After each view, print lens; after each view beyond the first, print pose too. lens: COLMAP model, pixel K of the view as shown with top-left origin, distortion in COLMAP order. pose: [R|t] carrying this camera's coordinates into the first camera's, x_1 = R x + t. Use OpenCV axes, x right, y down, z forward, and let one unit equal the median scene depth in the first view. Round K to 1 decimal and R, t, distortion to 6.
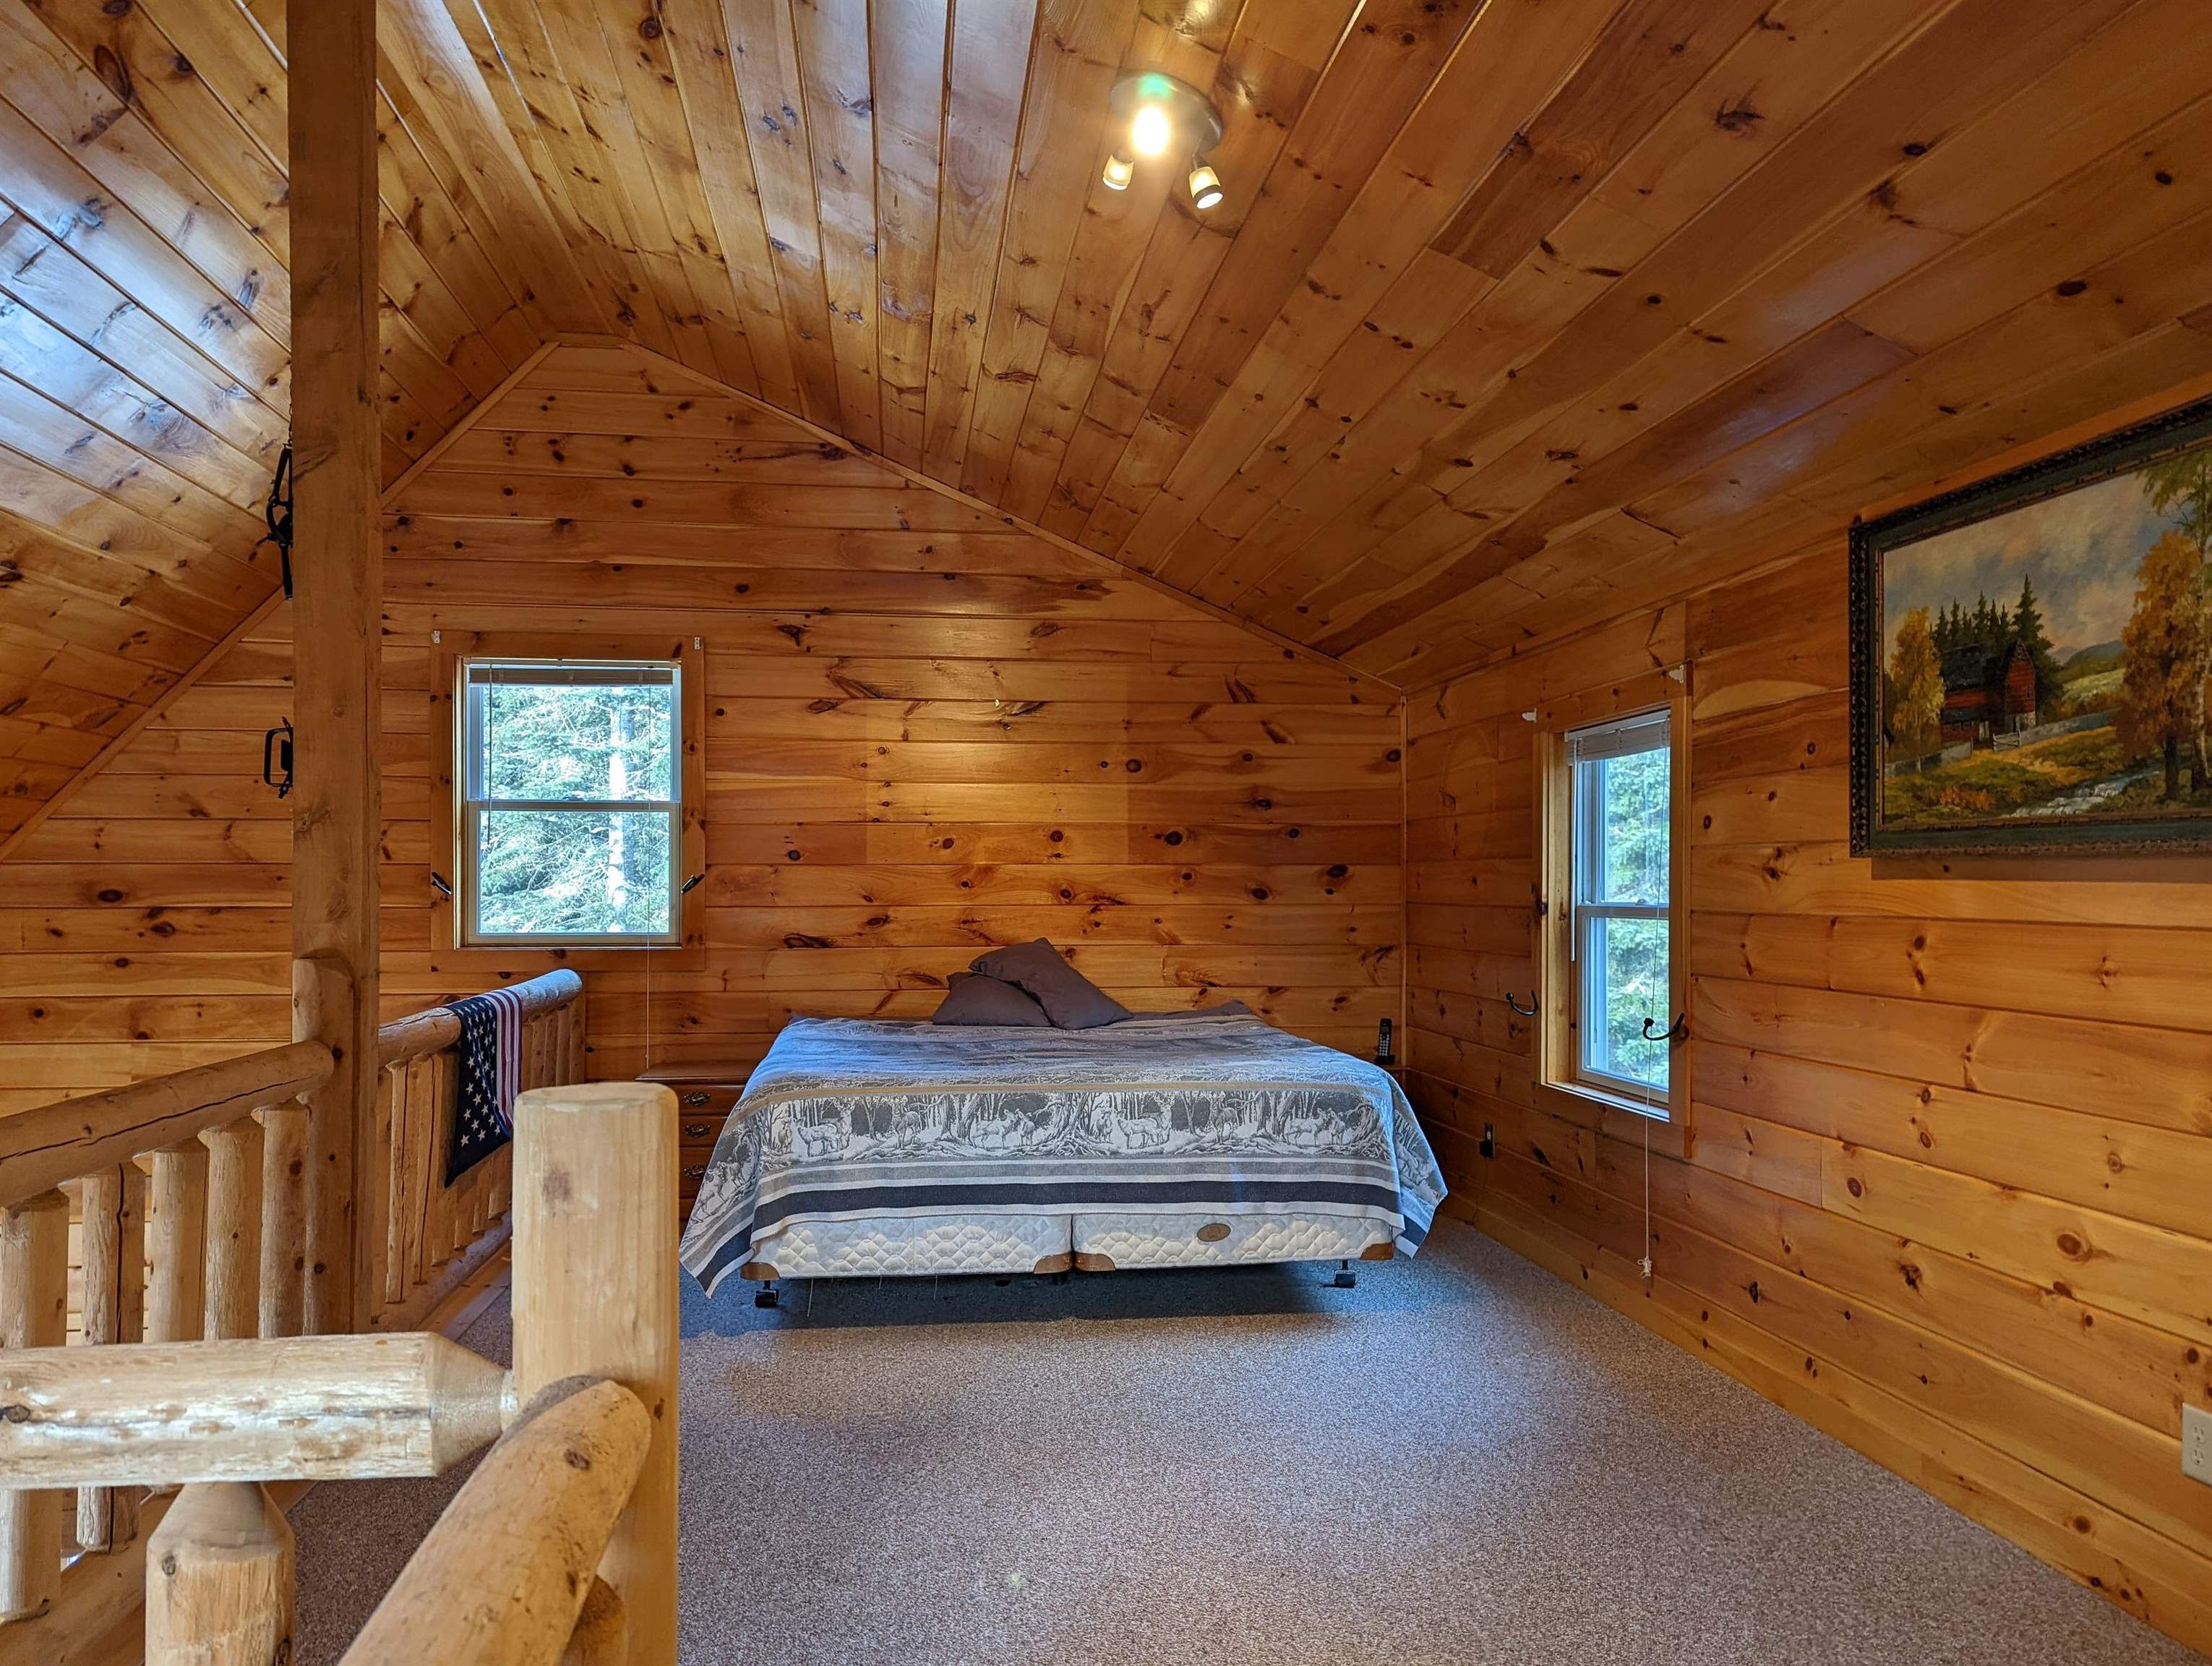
lens RADIAL K [[1598.6, 0, 1118.0], [0, 1598.6, 880.2], [0, 0, 1]] dist [0.093363, -0.069244]
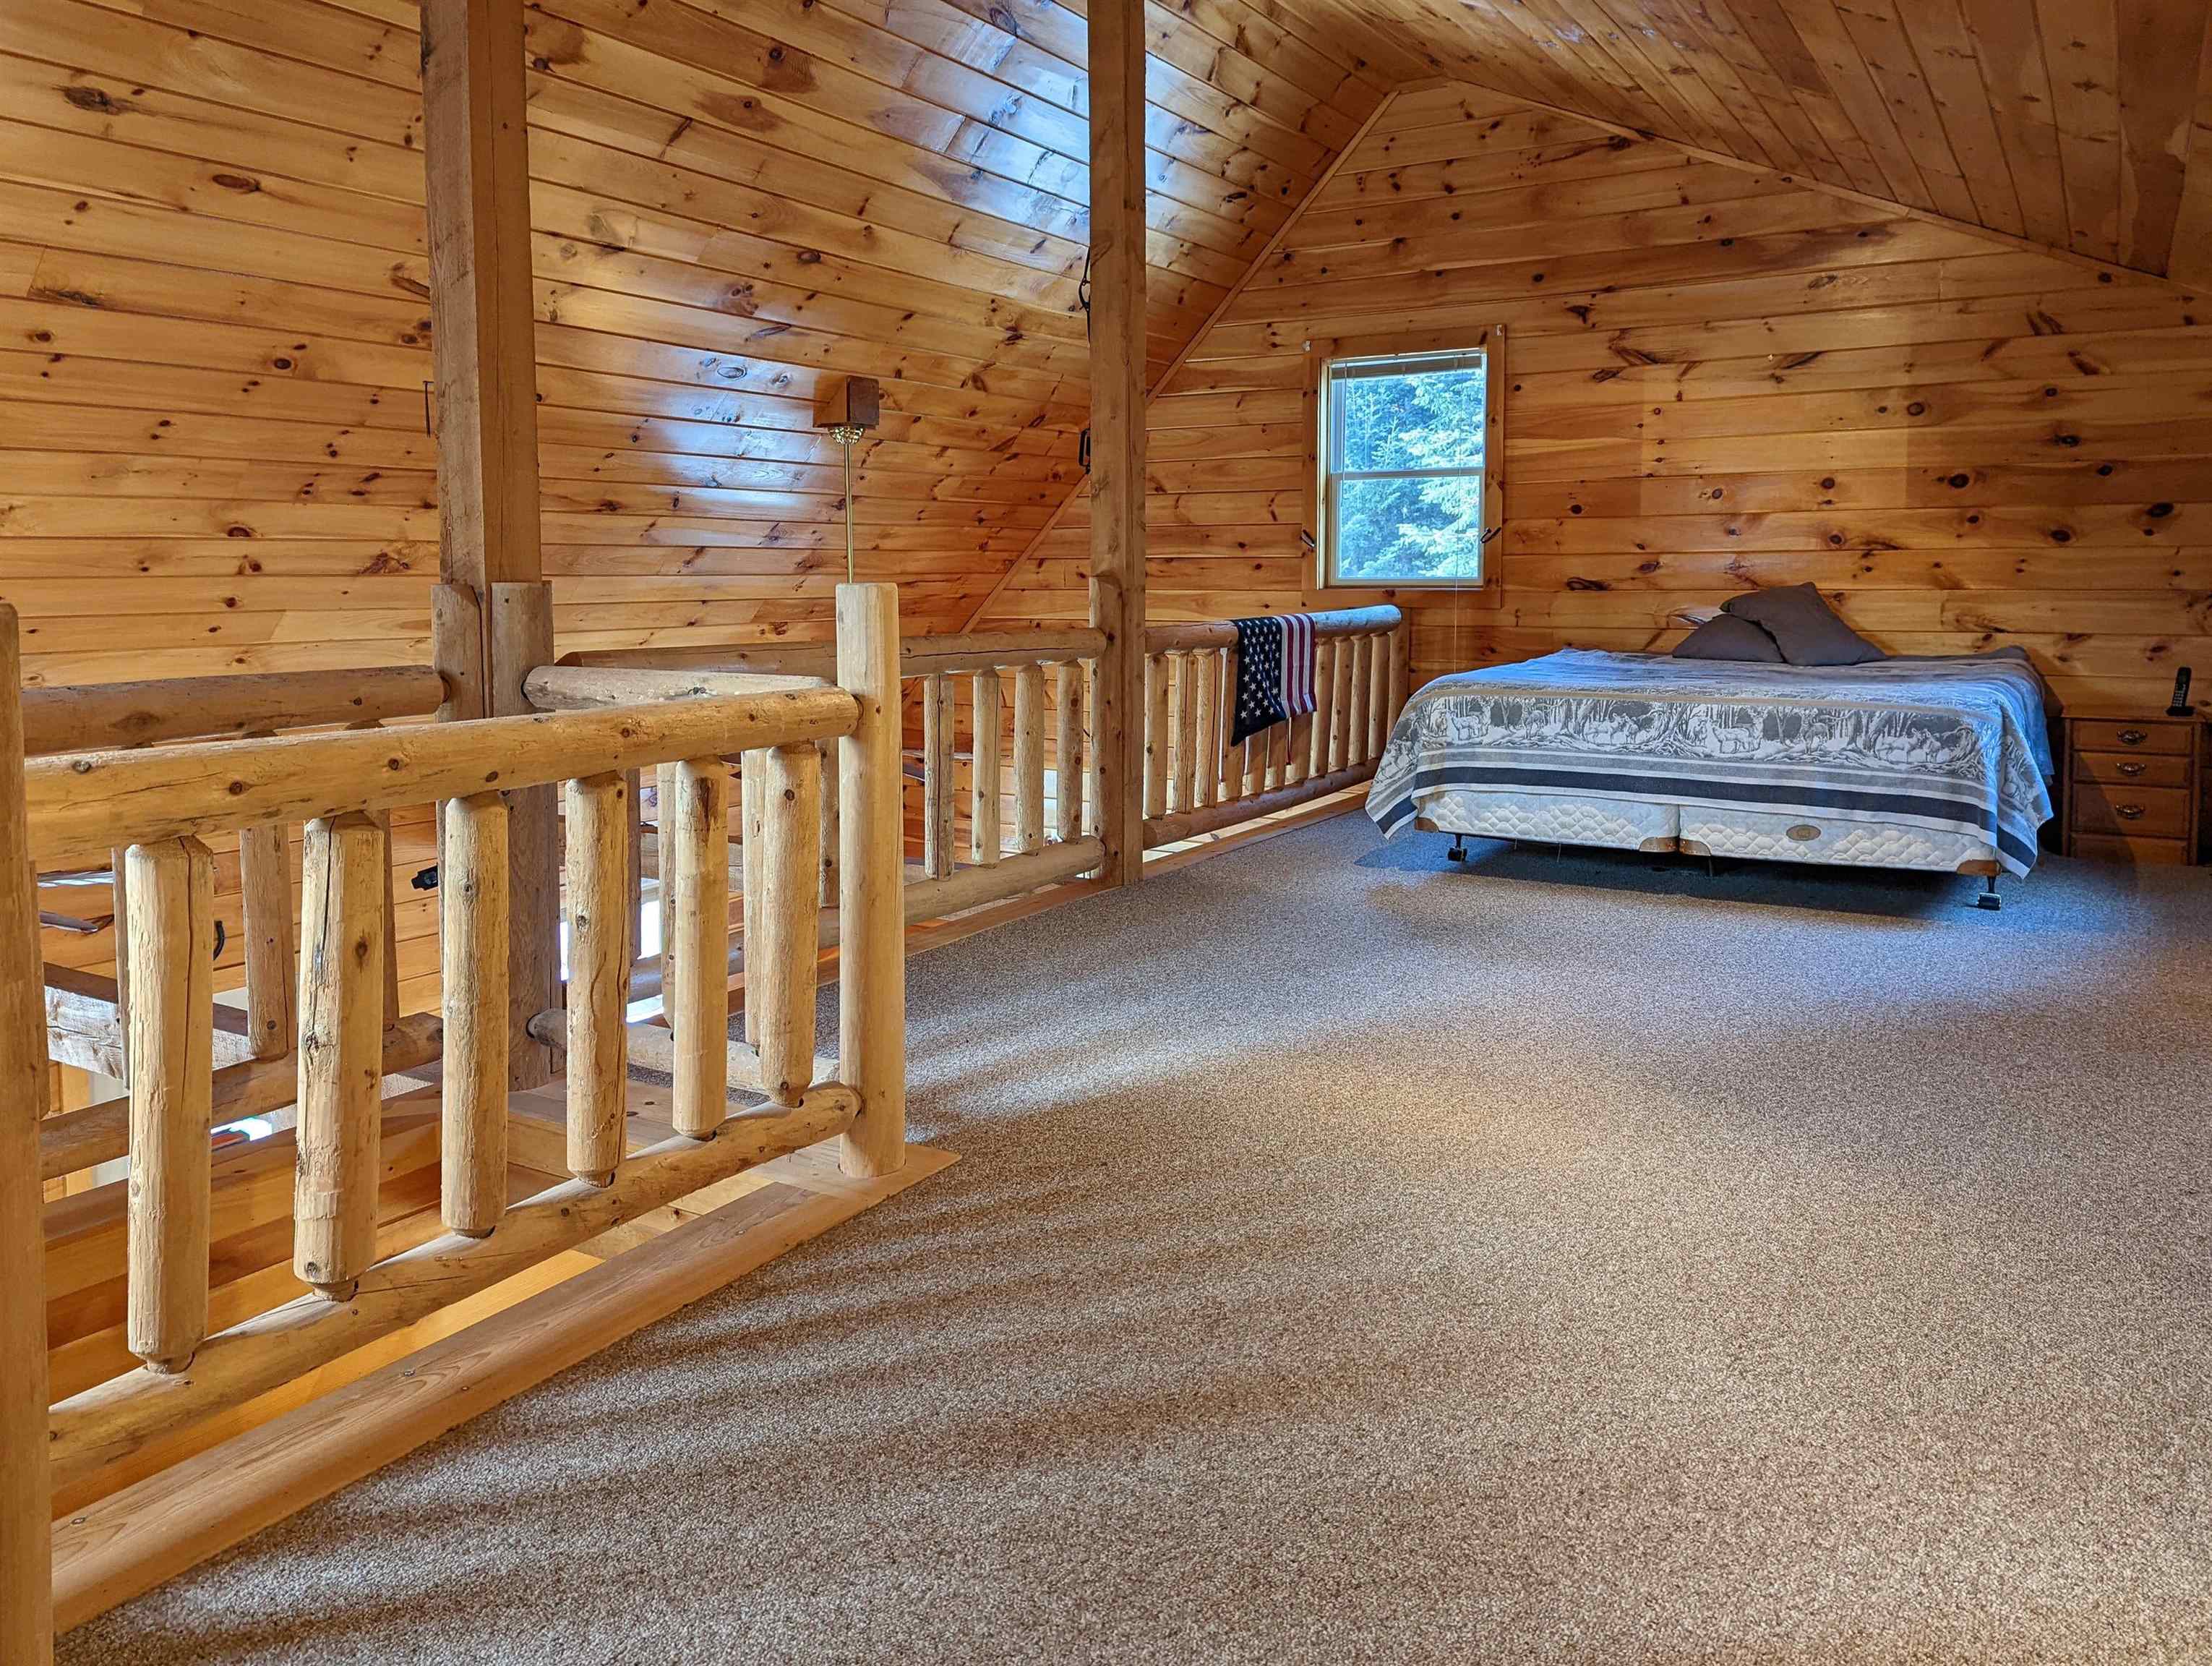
lens RADIAL K [[1598.6, 0, 1147.1], [0, 1598.6, 648.4], [0, 0, 1]] dist [0.093363, -0.069244]
pose [[0.809219, 0.027108, -0.586881, 0.271081], [0.008422, 0.998297, 0.057725, 0.017572], [0.587447, -0.051655, 0.807613, -0.133188]]
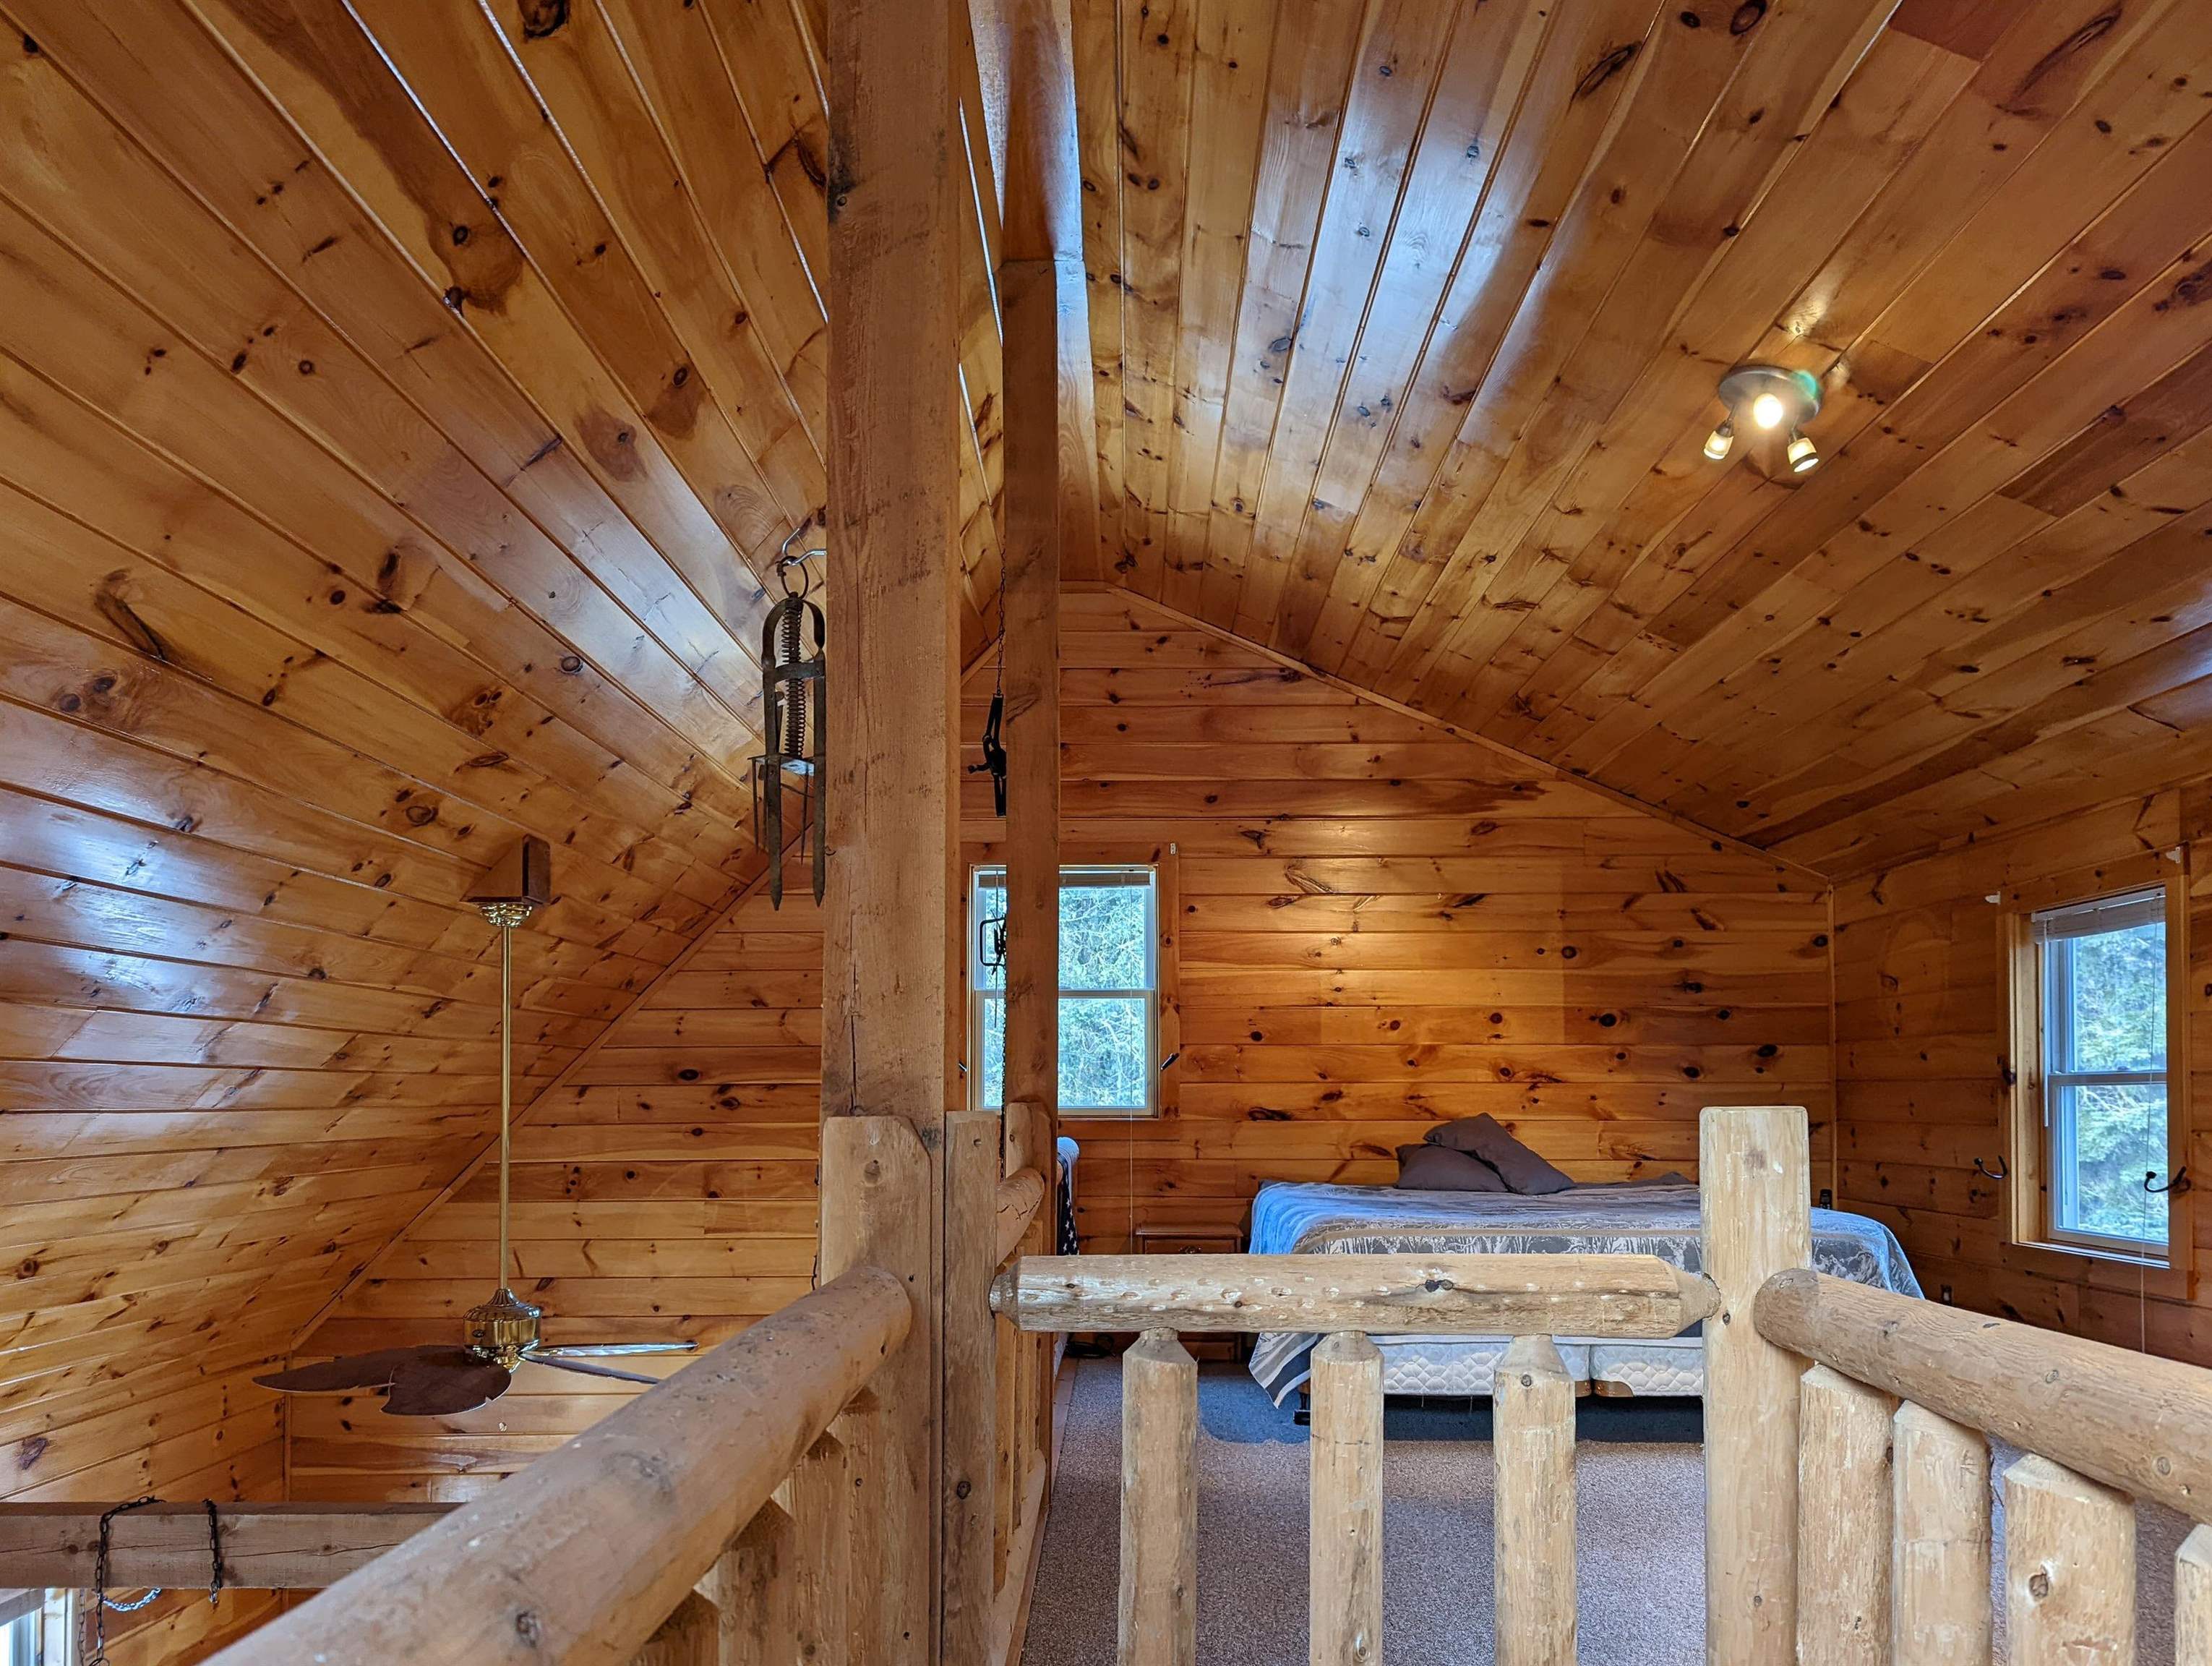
lens RADIAL K [[1598.6, 0, 1221.1], [0, 1598.6, 1037.6], [0, 0, 1]] dist [0.093363, -0.069244]
pose [[0.993357, -0.004515, -0.114981, -0.120055], [0.001267, 0.999599, -0.028300, 0.018940], [0.115063, 0.027967, 0.992964, -0.118856]]
